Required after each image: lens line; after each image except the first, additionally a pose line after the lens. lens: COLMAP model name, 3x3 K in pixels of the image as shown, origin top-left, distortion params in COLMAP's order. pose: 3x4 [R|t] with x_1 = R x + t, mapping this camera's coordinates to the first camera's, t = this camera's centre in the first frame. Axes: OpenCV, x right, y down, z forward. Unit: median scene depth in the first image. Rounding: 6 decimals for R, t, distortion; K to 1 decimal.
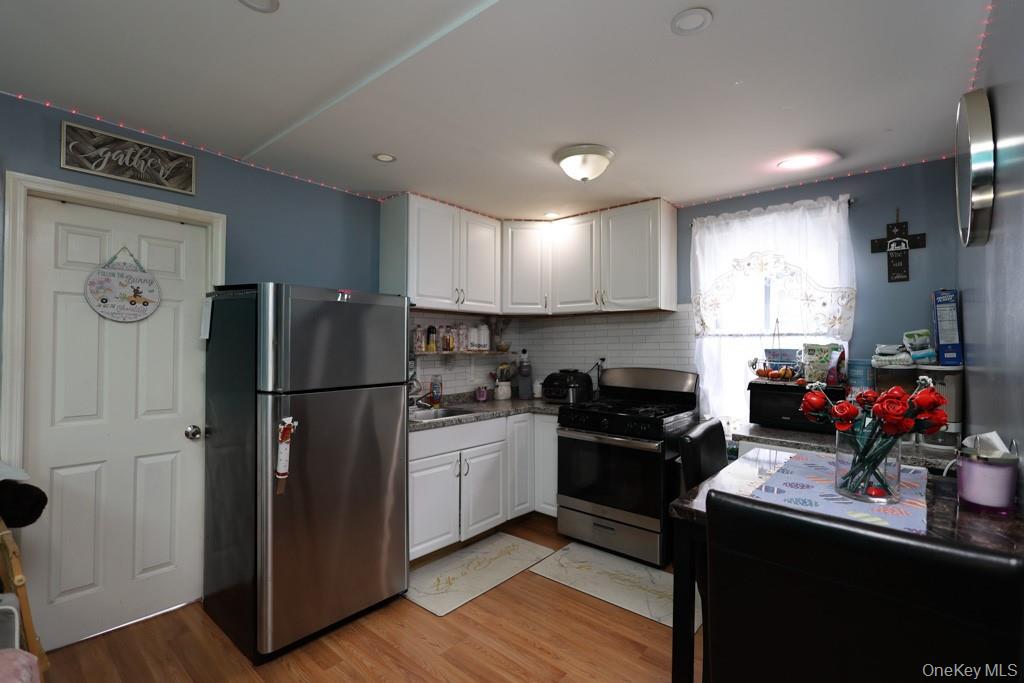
lens RADIAL K [[467.2, 0, 512.0], [0, 467.2, 341.5], [0, 0, 1]] dist [-0.001093, -0.000252]
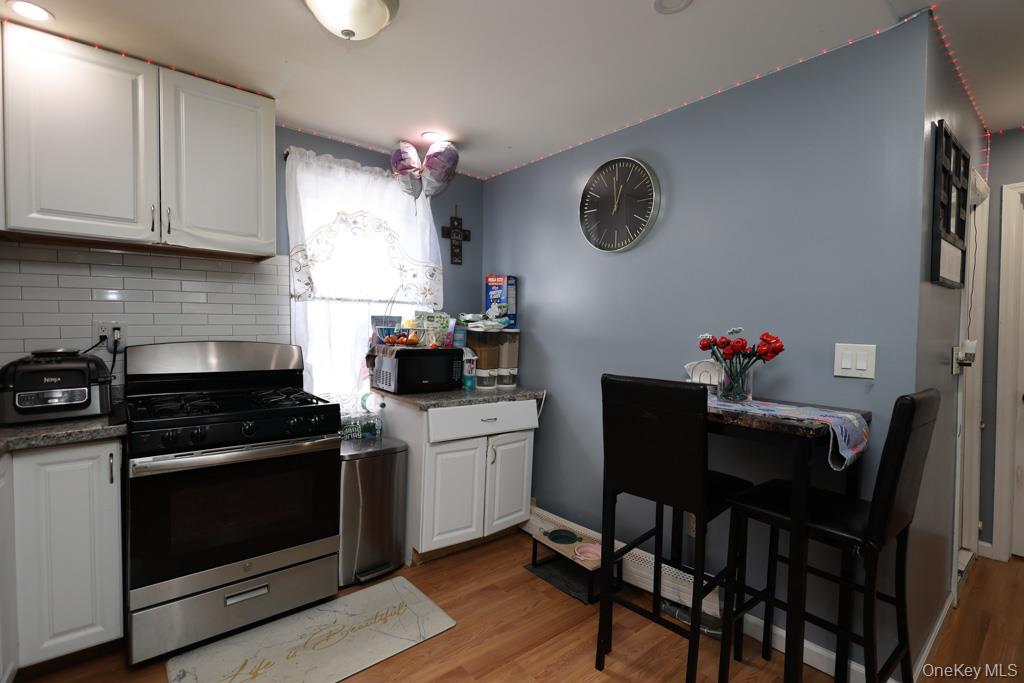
lens RADIAL K [[467.2, 0, 512.0], [0, 467.2, 341.5], [0, 0, 1]] dist [-0.001093, -0.000252]
pose [[0.166147, -0.035537, 0.985460, -0.370487], [-0.025018, 0.998877, 0.040239, 0.023977], [-0.985784, -0.031340, 0.165072, 0.578168]]
